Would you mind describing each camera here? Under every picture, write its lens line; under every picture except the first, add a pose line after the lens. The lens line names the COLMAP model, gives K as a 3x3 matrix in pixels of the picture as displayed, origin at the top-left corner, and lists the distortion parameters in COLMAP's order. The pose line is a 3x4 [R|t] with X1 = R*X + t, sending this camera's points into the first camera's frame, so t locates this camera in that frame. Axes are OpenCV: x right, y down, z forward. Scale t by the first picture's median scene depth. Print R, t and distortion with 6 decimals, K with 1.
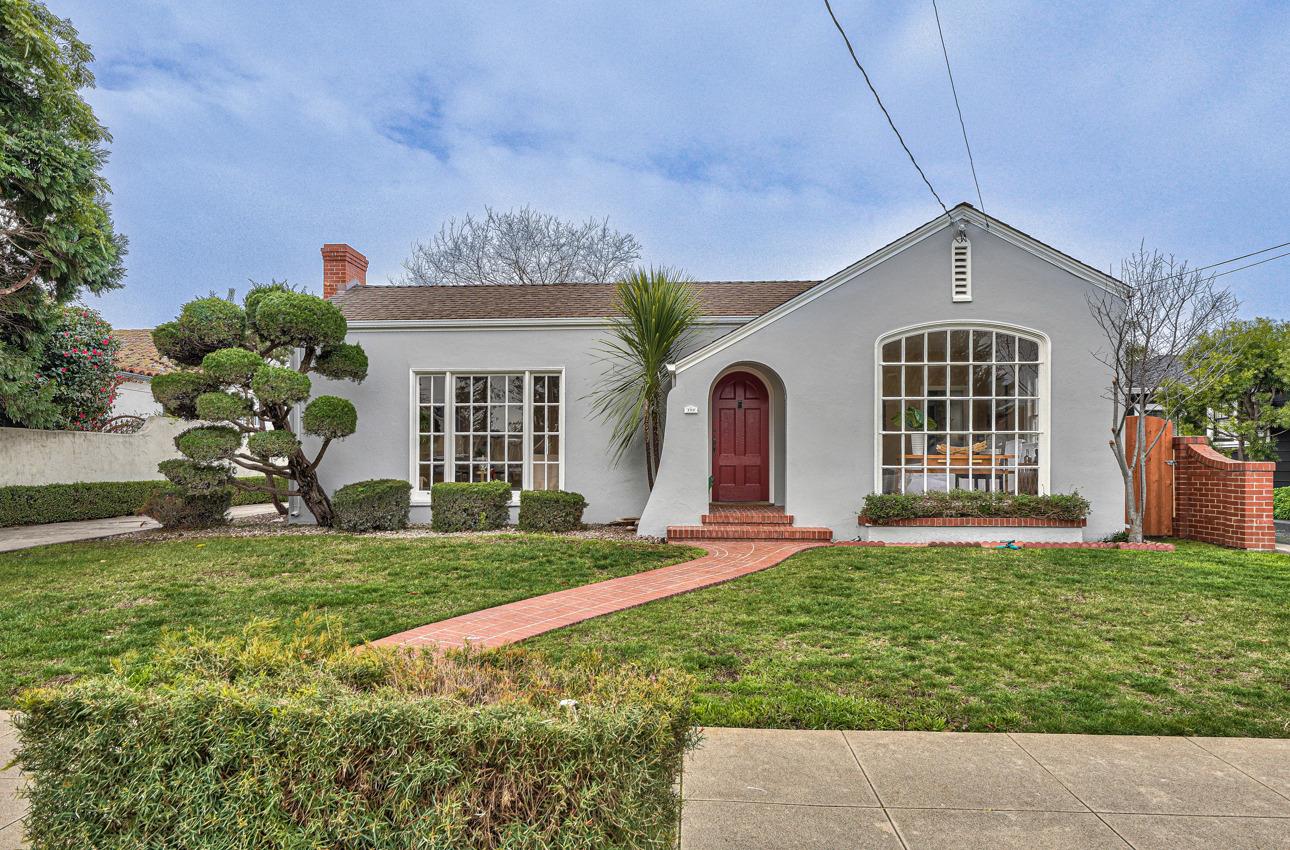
lens RADIAL K [[833.1, 0, 643.0], [0, 833.1, 438.4], [0, 0, 1]] dist [0.010240, 0.002981]
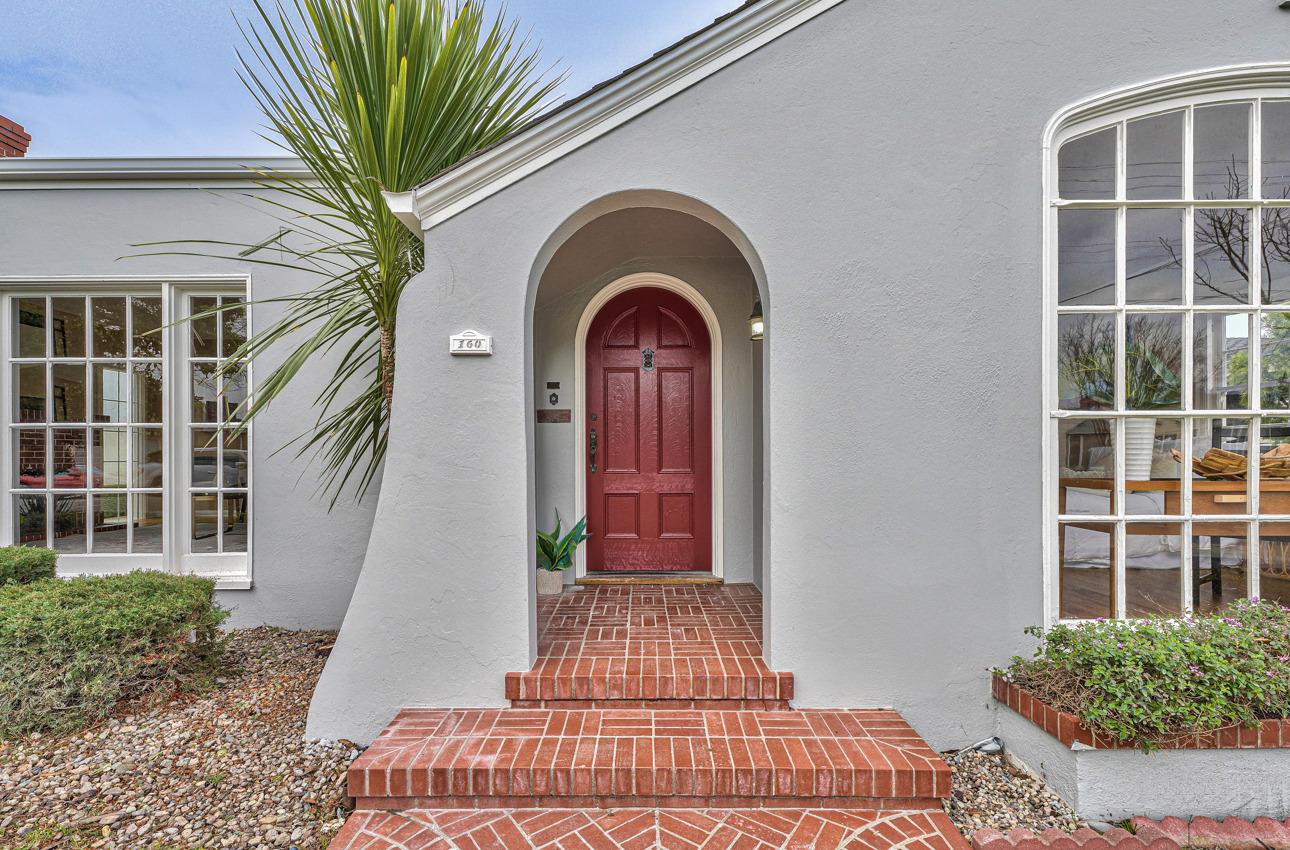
lens RADIAL K [[544.1, 0, 645.7], [0, 544.1, 427.0], [0, 0, 1]] dist [0.000234, -0.000152]
pose [[0.999077, -0.003648, 0.042804, 0.113907], [0.004079, 0.999942, -0.009986, -0.000092], [-0.042765, 0.010151, 0.999034, 0.783169]]
